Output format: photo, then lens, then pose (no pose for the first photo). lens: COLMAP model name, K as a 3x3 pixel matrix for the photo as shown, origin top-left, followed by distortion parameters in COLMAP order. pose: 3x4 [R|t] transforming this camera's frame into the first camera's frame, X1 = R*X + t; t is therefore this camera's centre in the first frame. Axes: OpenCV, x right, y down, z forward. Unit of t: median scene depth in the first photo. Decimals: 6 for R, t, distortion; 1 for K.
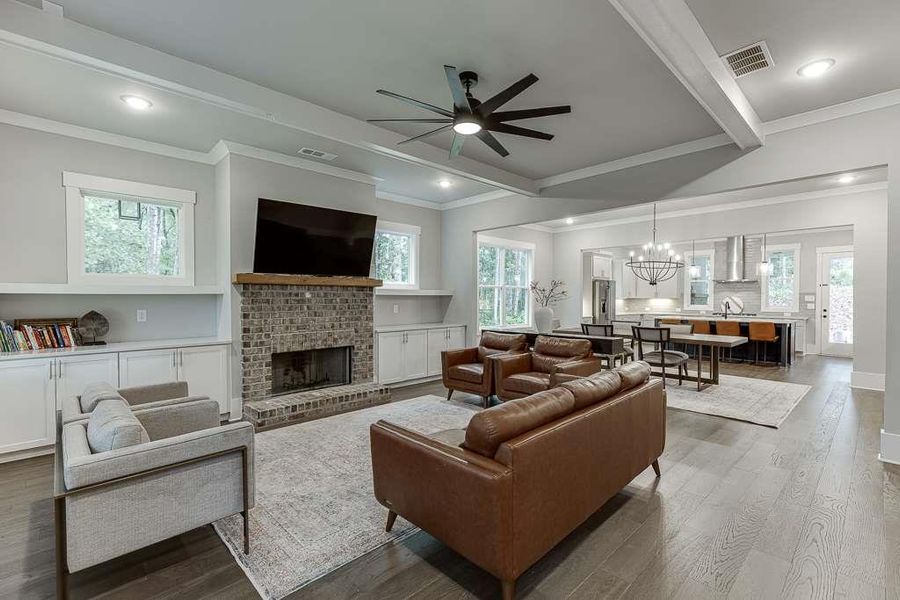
lens RADIAL K [[405.3, 0, 452.4], [0, 405.3, 300.4], [0, 0, 1]] dist [0.002505, -0.001364]
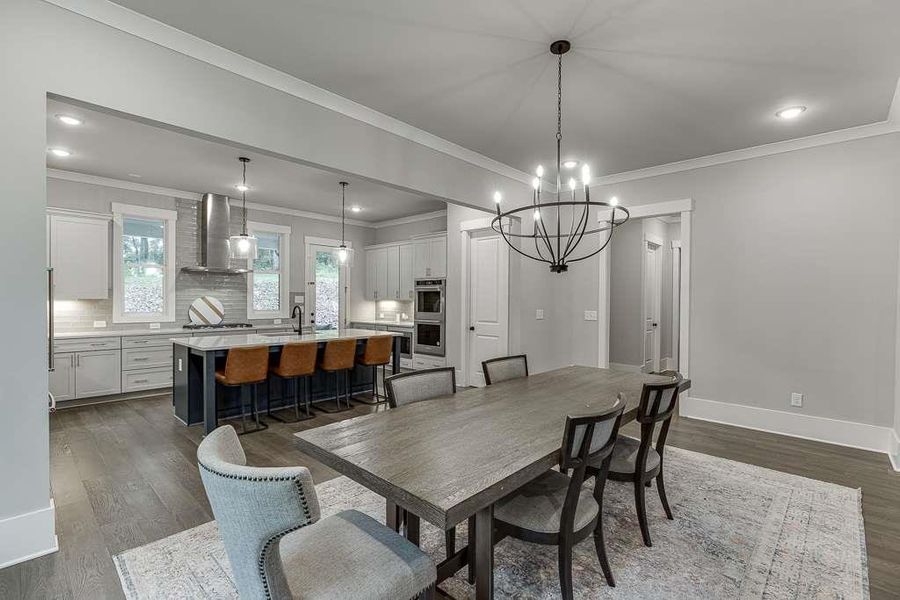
lens RADIAL K [[415.0, 0, 456.4], [0, 415.0, 301.5], [0, 0, 1]] dist [-0.001408, 0.000941]
pose [[-0.055068, -0.009030, 0.998442, 0.113353], [-0.000906, 0.999959, 0.008994, -0.016045], [-0.998482, -0.000409, -0.055074, 1.364866]]
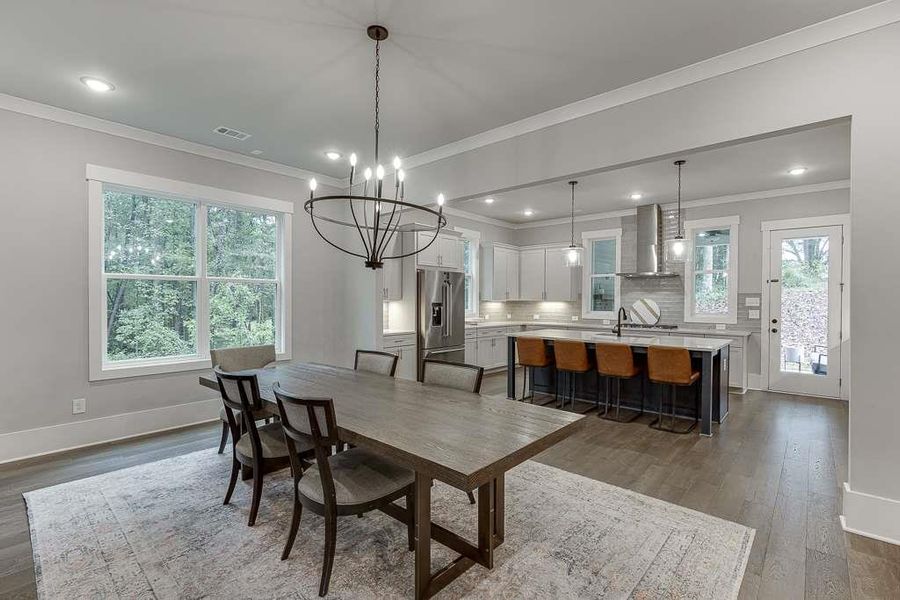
lens RADIAL K [[405.3, 0, 459.5], [0, 405.3, 299.7], [0, 0, 1]] dist [0.002505, -0.001364]
pose [[0.995906, 0.002499, 0.090363, 0.670214], [-0.002085, 0.999987, -0.004673, -0.008825], [-0.090373, 0.004465, 0.995898, 0.747891]]
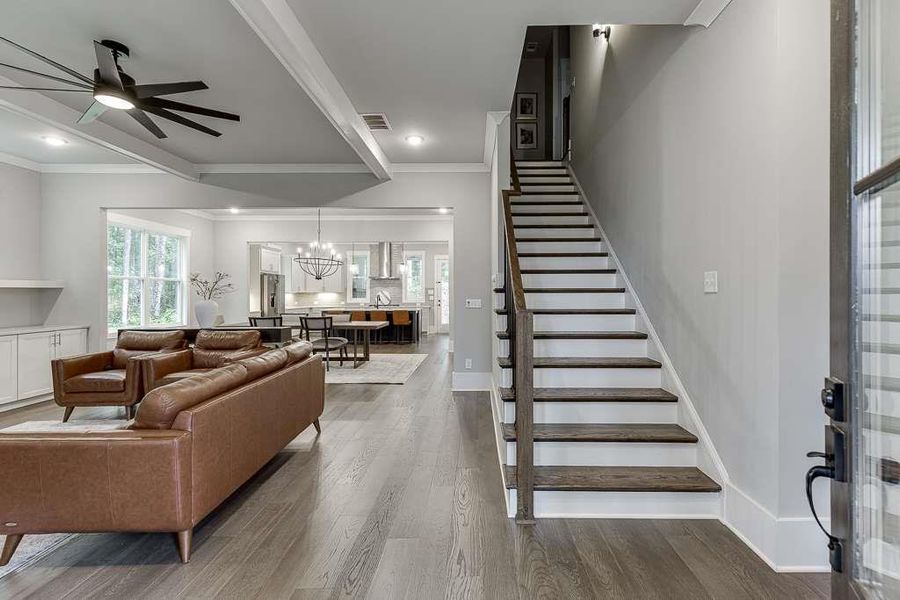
lens RADIAL K [[415.0, 0, 476.1], [0, 415.0, 294.4], [0, 0, 1]] dist [-0.001408, 0.000941]
pose [[0.687704, -0.005412, 0.725971, -0.043894], [0.008312, 0.999965, -0.000419, 0.008126], [-0.725944, 0.006322, 0.687725, -0.120729]]
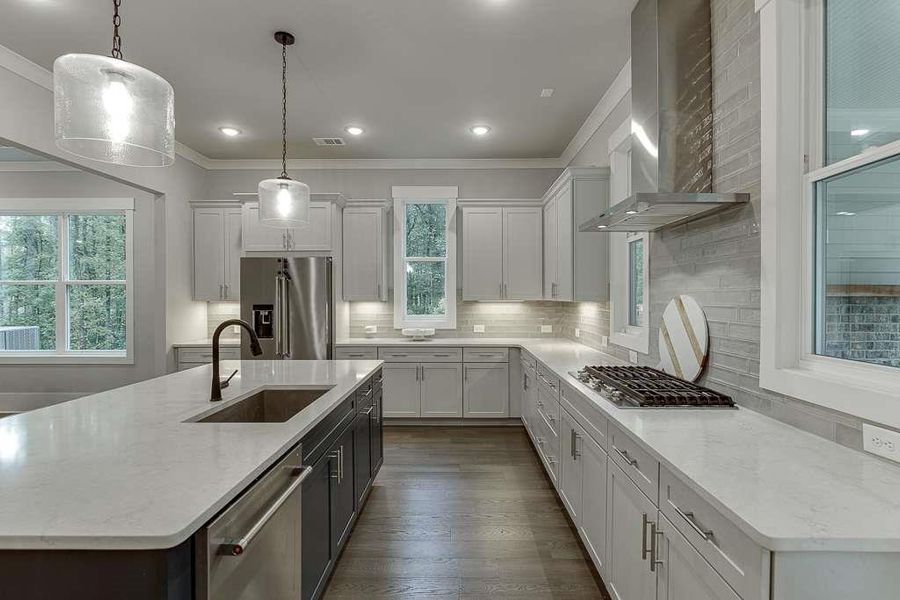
lens RADIAL K [[432.0, 0, 458.6], [0, 432.0, 299.3], [0, 0, 1]] dist [-0.007318, 0.001892]
pose [[0.724519, -0.001448, -0.689254, 1.562539], [0.000532, 0.999999, -0.001541, -0.014303], [0.689255, 0.000749, 0.724518, 1.560221]]
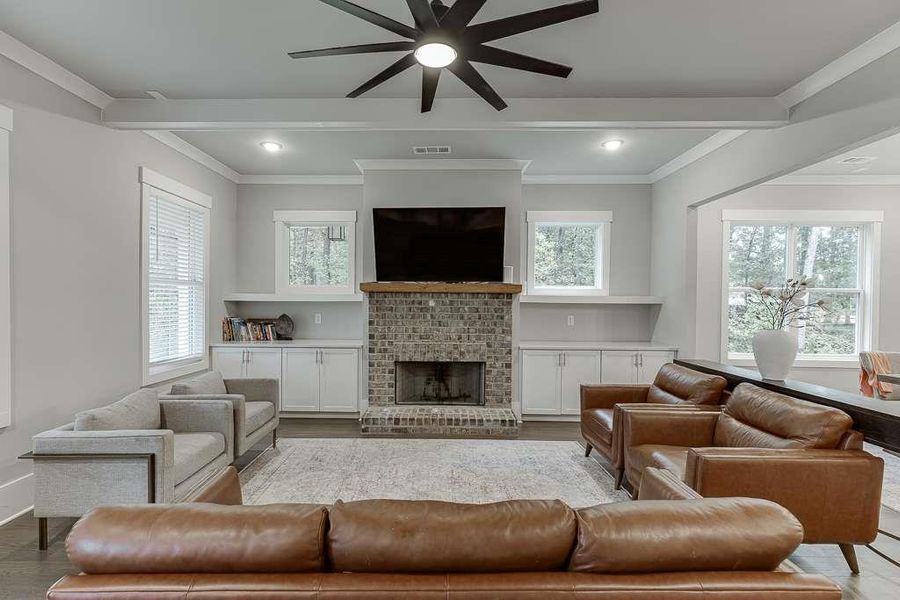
lens RADIAL K [[405.3, 0, 427.4], [0, 405.3, 301.8], [0, 0, 1]] dist [0.002505, -0.001364]
pose [[0.703390, 0.007377, -0.710766, 0.283353], [-0.012176, 0.999924, -0.001672, -0.013458], [0.710700, 0.009830, 0.703426, 0.309876]]
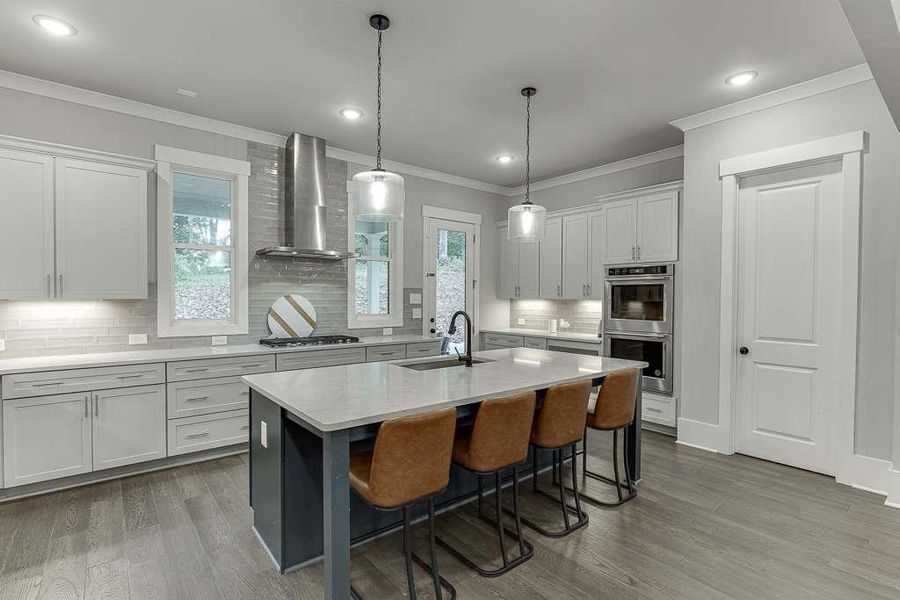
lens RADIAL K [[432.0, 0, 457.1], [0, 432.0, 302.4], [0, 0, 1]] dist [-0.007318, 0.001892]
pose [[0.076989, -0.014925, 0.996920, 0.587422], [0.001822, 0.999888, 0.014829, -0.015805], [-0.997030, 0.000675, 0.077007, 1.662487]]
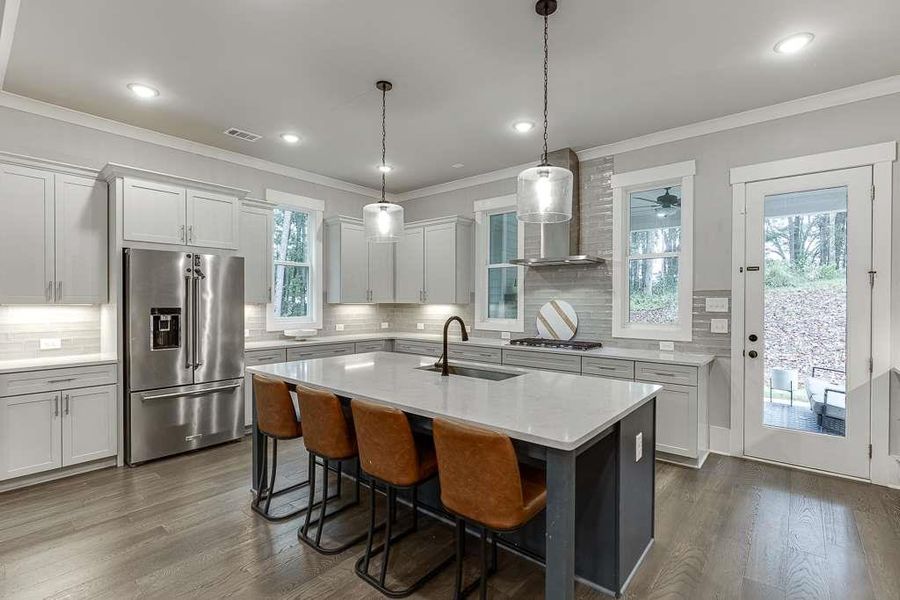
lens RADIAL K [[415.0, 0, 454.2], [0, 415.0, 299.9], [0, 0, 1]] dist [-0.001408, 0.000941]
pose [[0.993347, 0.000688, 0.115153, 1.093230], [0.000311, 0.999962, -0.008656, -0.012133], [-0.115155, 0.008634, 0.993310, 1.187392]]
